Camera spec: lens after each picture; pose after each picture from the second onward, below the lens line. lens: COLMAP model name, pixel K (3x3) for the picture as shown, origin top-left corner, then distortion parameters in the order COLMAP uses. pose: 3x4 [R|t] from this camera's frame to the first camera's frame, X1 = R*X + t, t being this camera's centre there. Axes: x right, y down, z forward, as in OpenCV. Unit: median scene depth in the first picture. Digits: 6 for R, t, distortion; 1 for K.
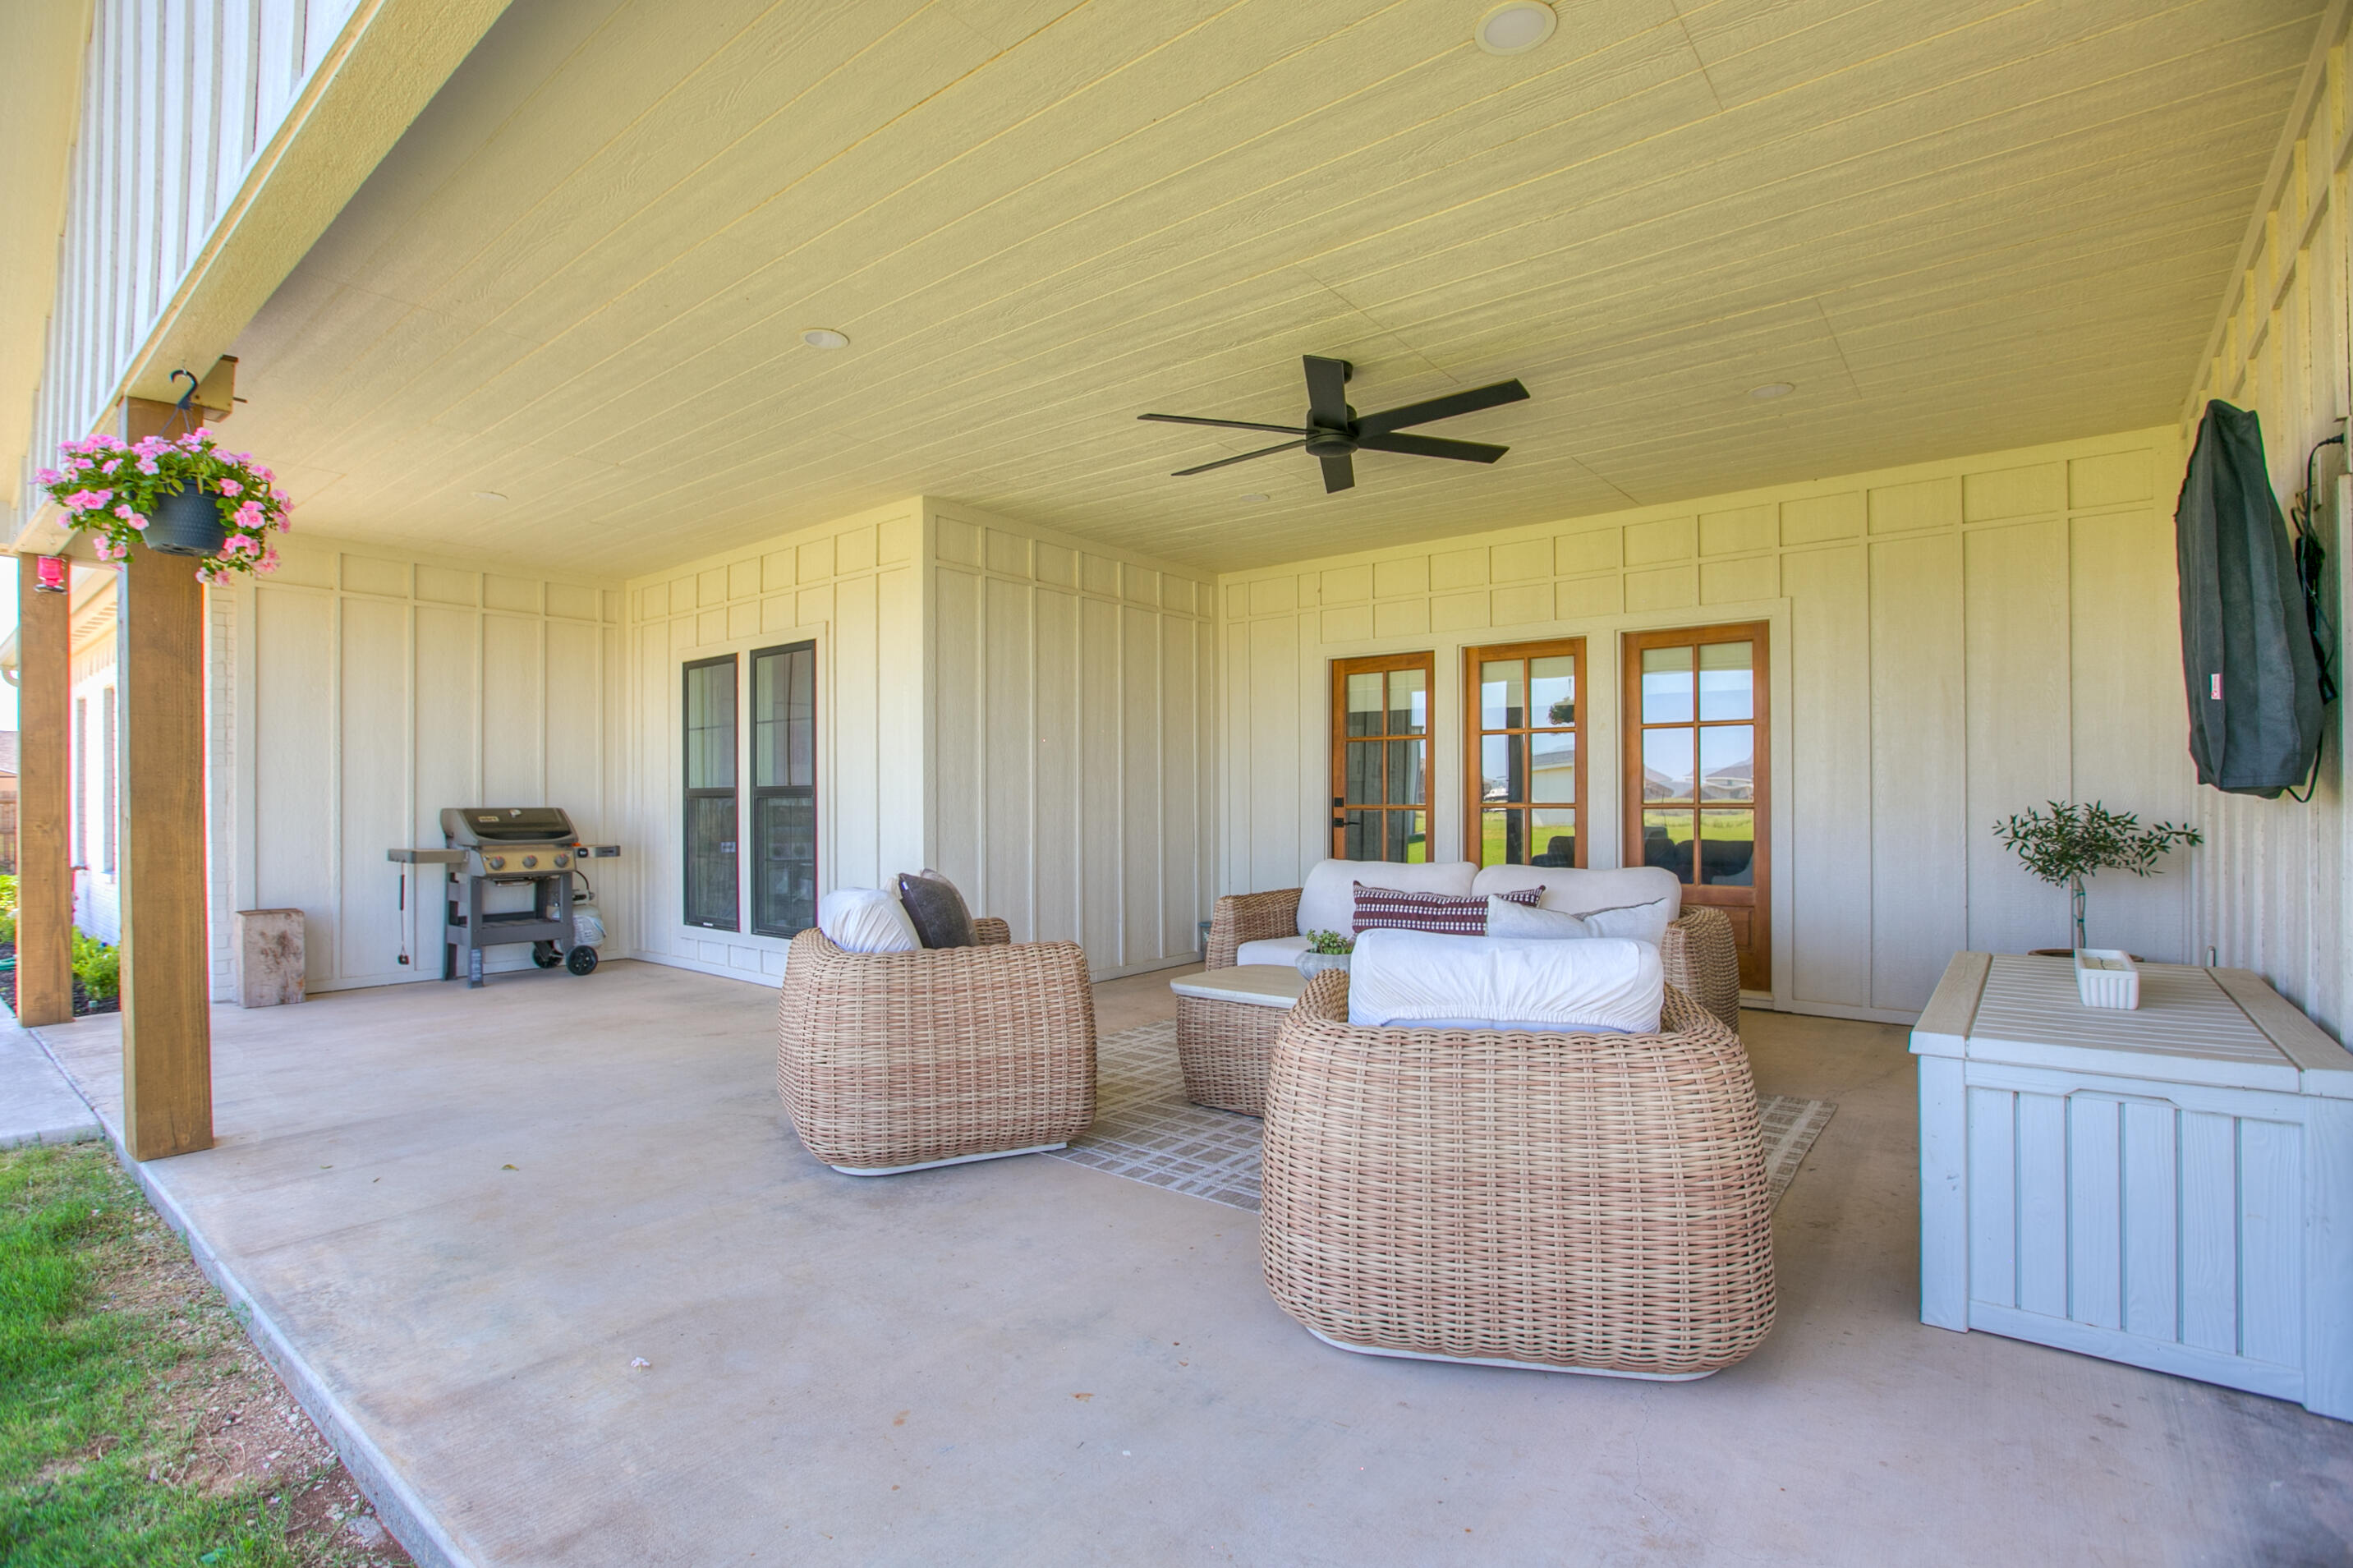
lens RADIAL K [[1085.2, 0, 1190.9], [0, 1085.2, 785.0], [0, 0, 1]] dist [-0.019294, 0.000730]
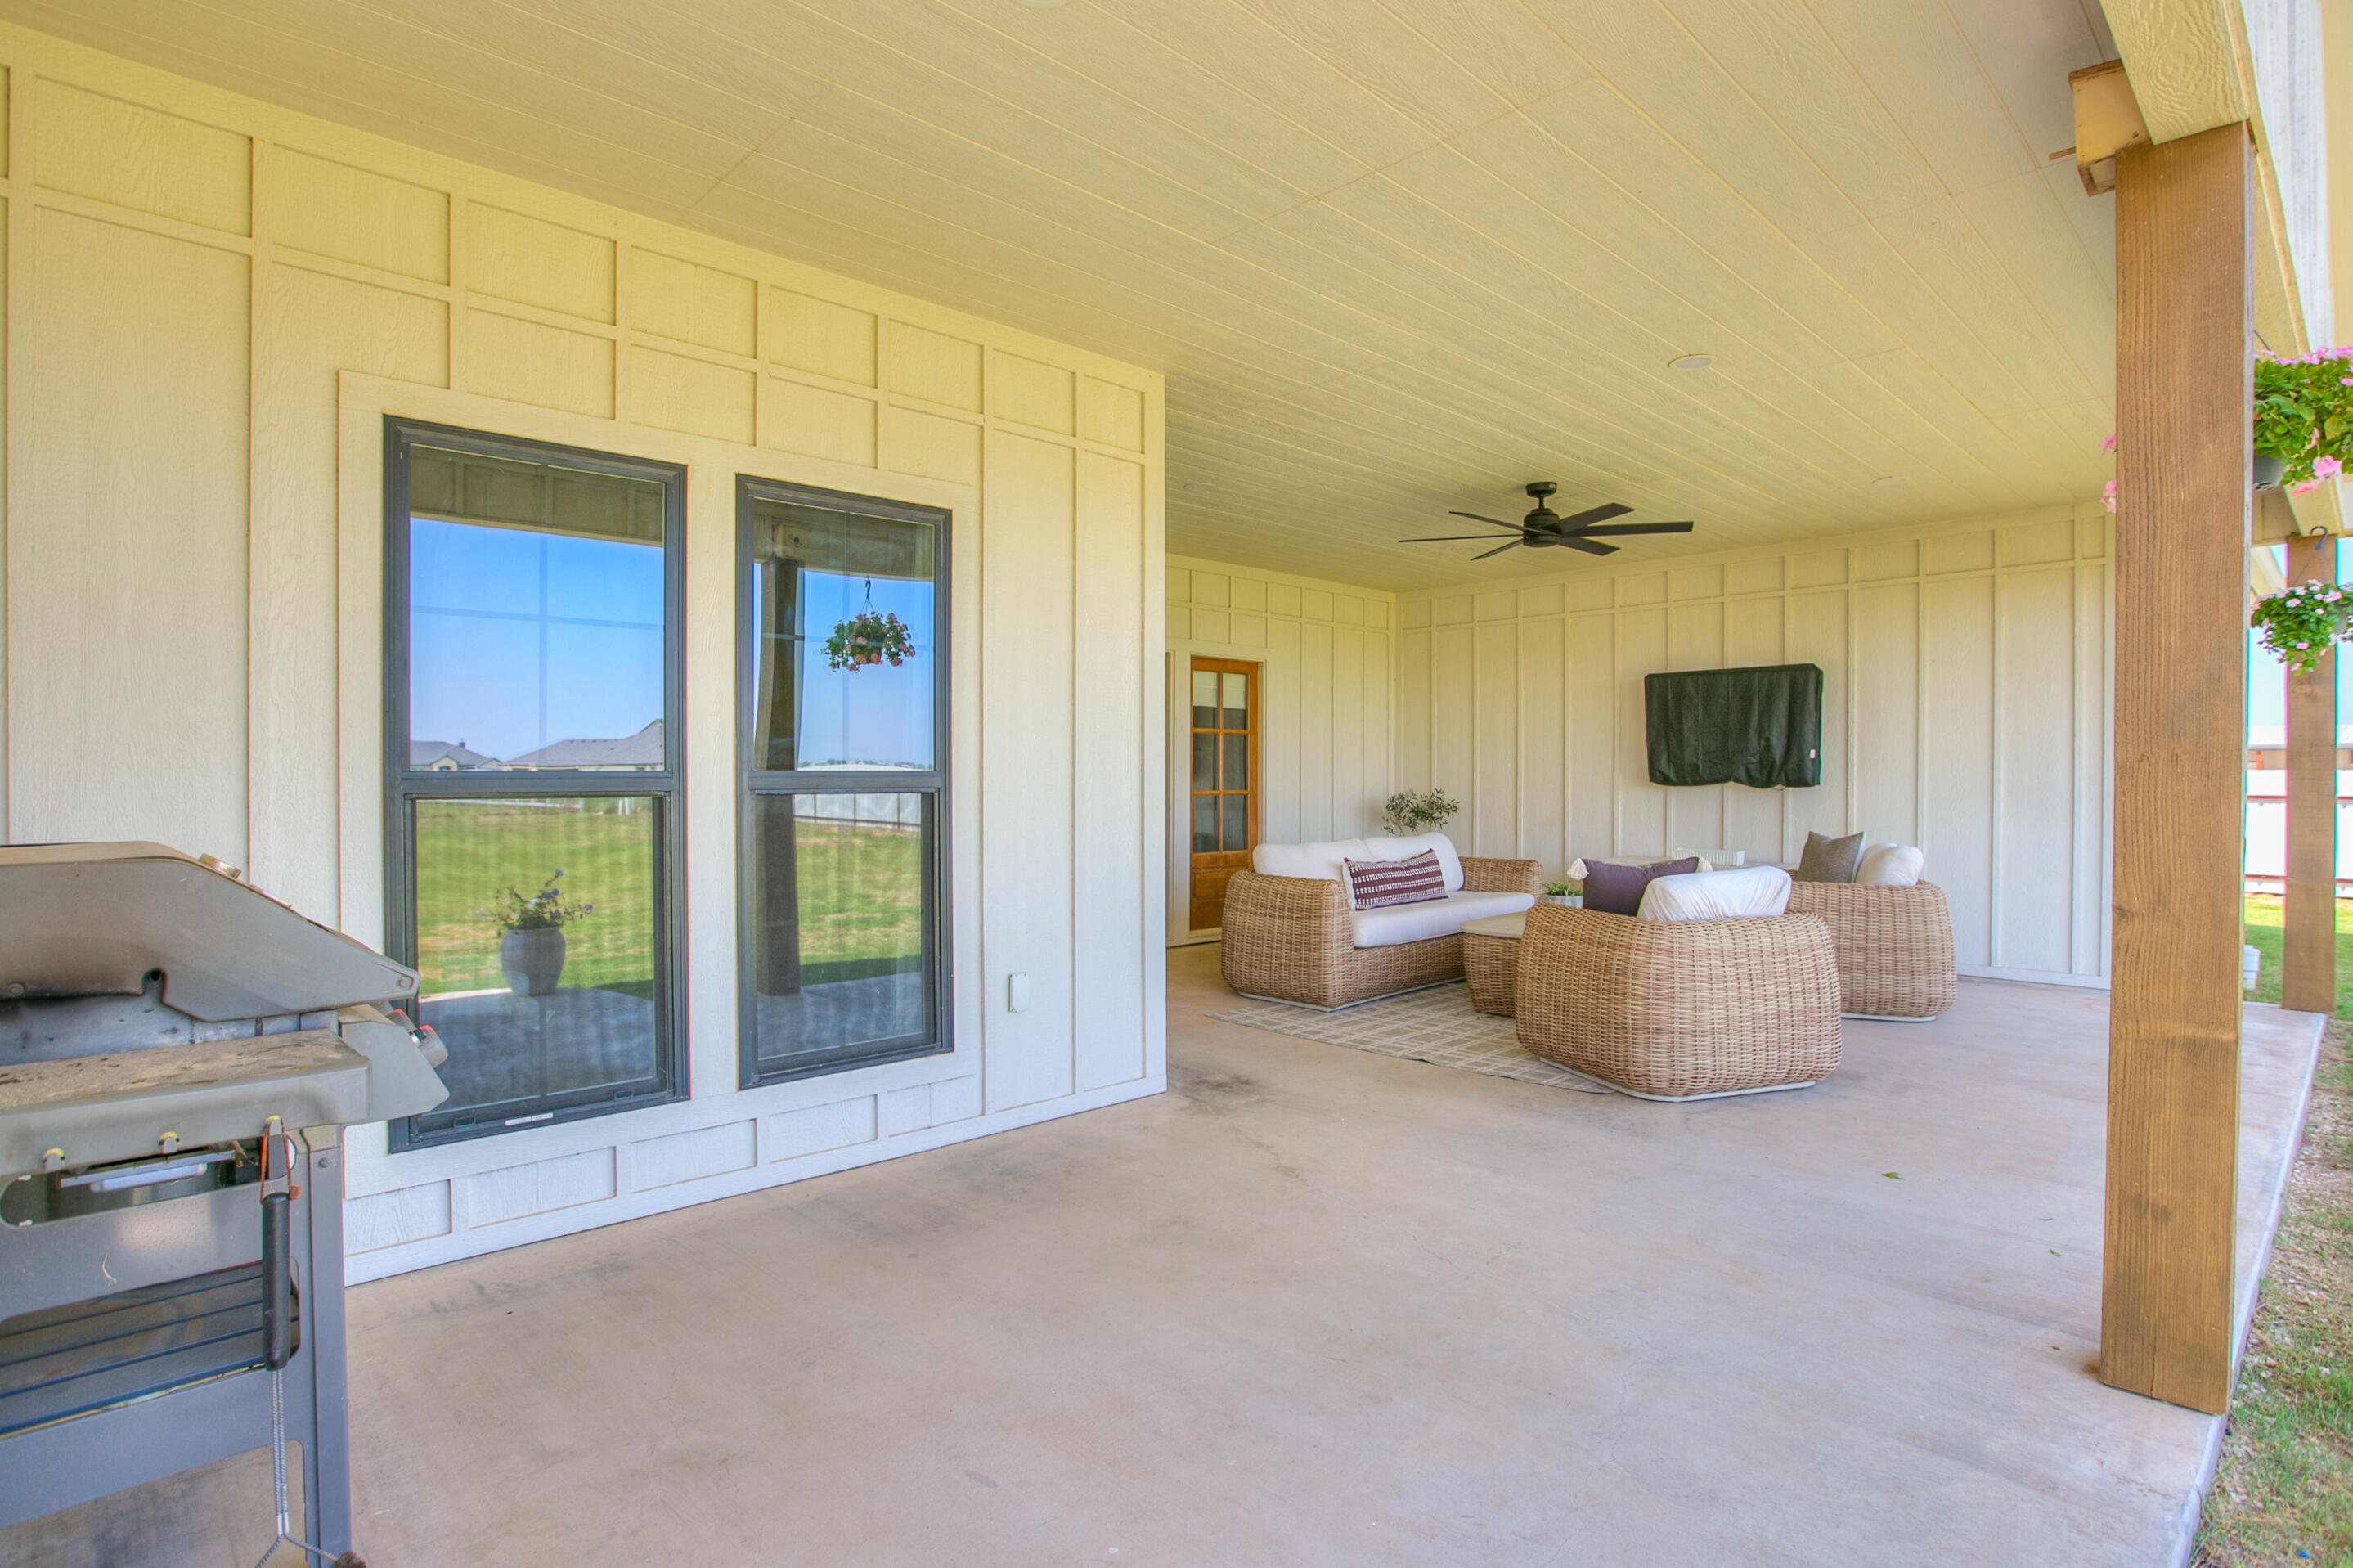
lens RADIAL K [[1085.2, 0, 1192.1], [0, 1085.2, 783.9], [0, 0, 1]] dist [-0.019294, 0.000730]
pose [[0.171121, -0.010035, 0.985199, -0.982436], [-0.015143, 0.999803, 0.012814, -0.003109], [-0.985134, -0.017112, 0.170936, 0.868333]]
